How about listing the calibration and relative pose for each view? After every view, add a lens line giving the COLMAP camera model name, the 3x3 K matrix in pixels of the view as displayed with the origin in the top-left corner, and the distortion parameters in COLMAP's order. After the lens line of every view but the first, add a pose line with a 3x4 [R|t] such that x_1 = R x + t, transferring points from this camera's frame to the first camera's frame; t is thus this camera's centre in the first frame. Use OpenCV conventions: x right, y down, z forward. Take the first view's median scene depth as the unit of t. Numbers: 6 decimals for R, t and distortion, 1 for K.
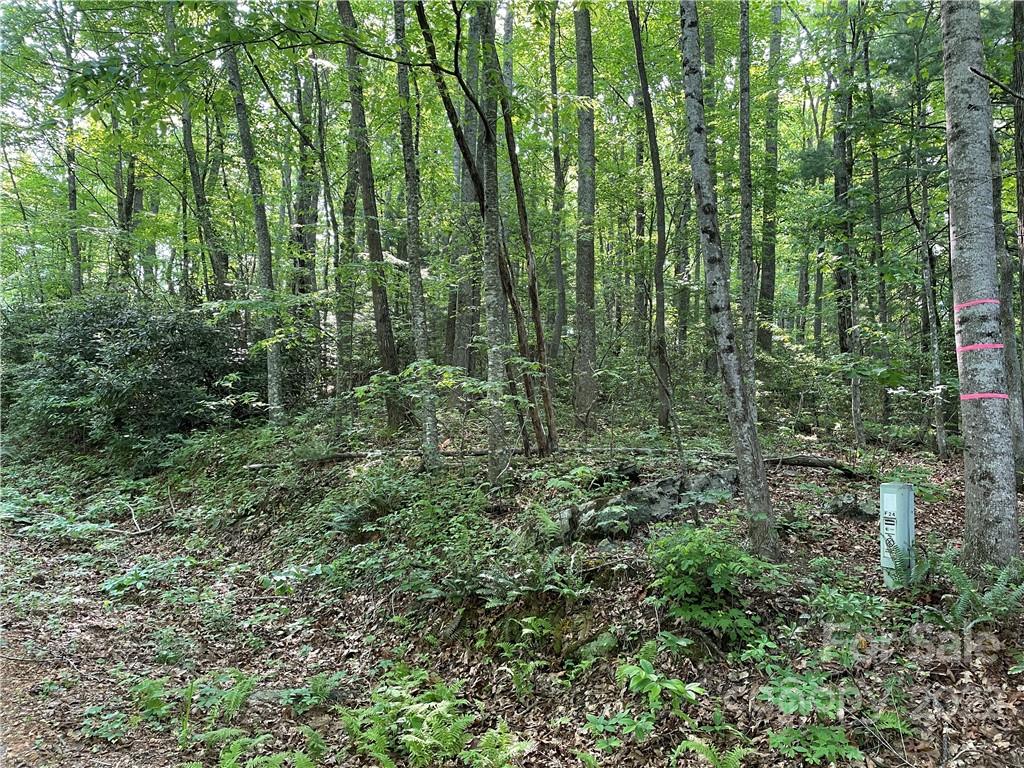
lens RADIAL K [[766.4, 0, 509.8], [0, 766.4, 377.3], [0, 0, 1]] dist [0.102602, -0.122741]
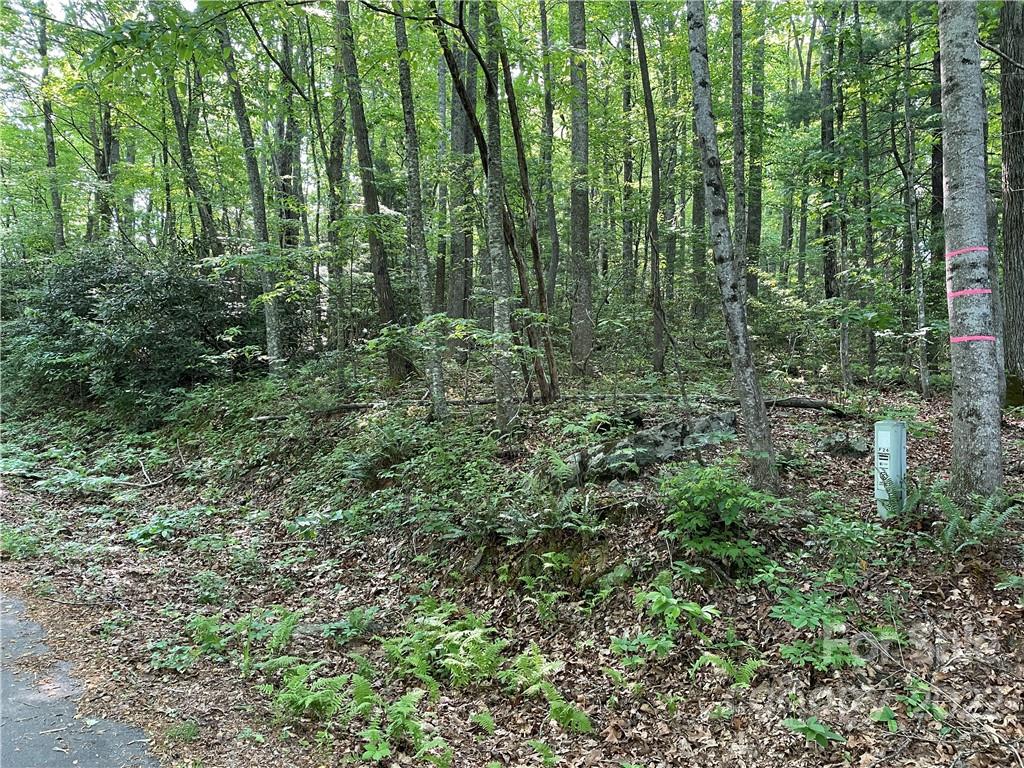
lens RADIAL K [[764.9, 0, 513.6], [0, 764.9, 373.2], [0, 0, 1]] dist [0.110567, -0.135148]
pose [[0.999506, -0.018547, 0.025382, -0.036093], [0.016931, 0.997904, 0.062462, -0.004606], [-0.026487, -0.062002, 0.997725, -0.038249]]
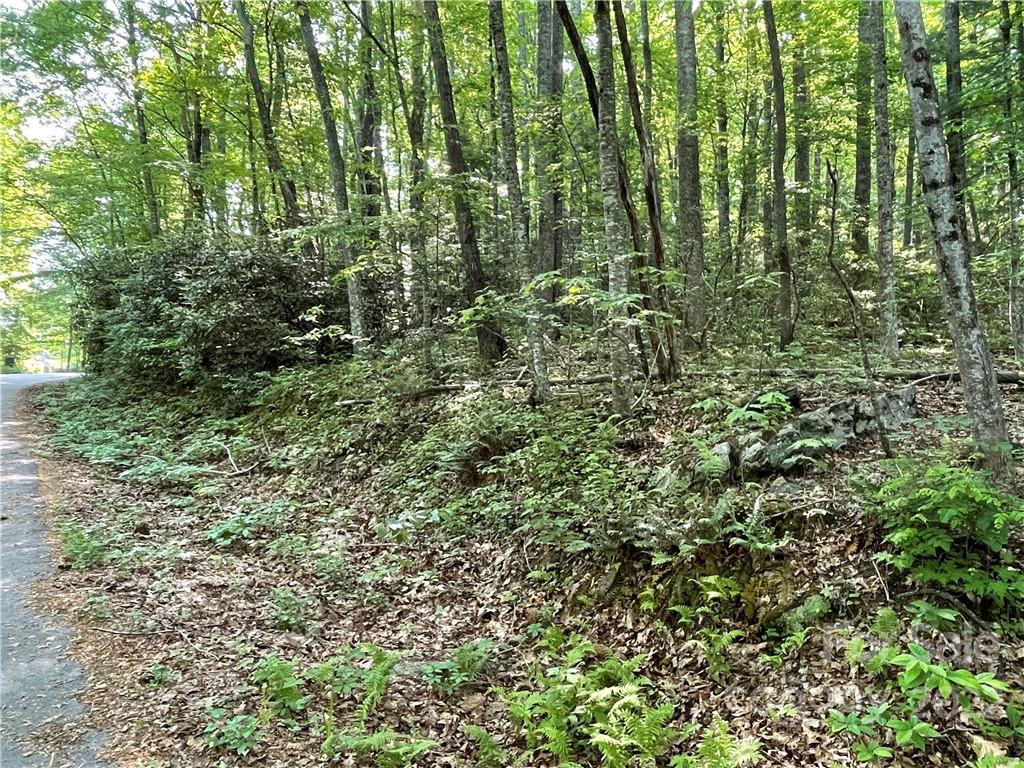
lens RADIAL K [[758.5, 0, 512.0], [0, 758.5, 384.0], [0, 0, 1]] dist [-0.000346, 0.000297]
pose [[0.996188, -0.035145, -0.079840, -0.087933], [0.043036, 0.994120, 0.099362, 0.014442], [0.075879, -0.102419, 0.991843, 0.160912]]
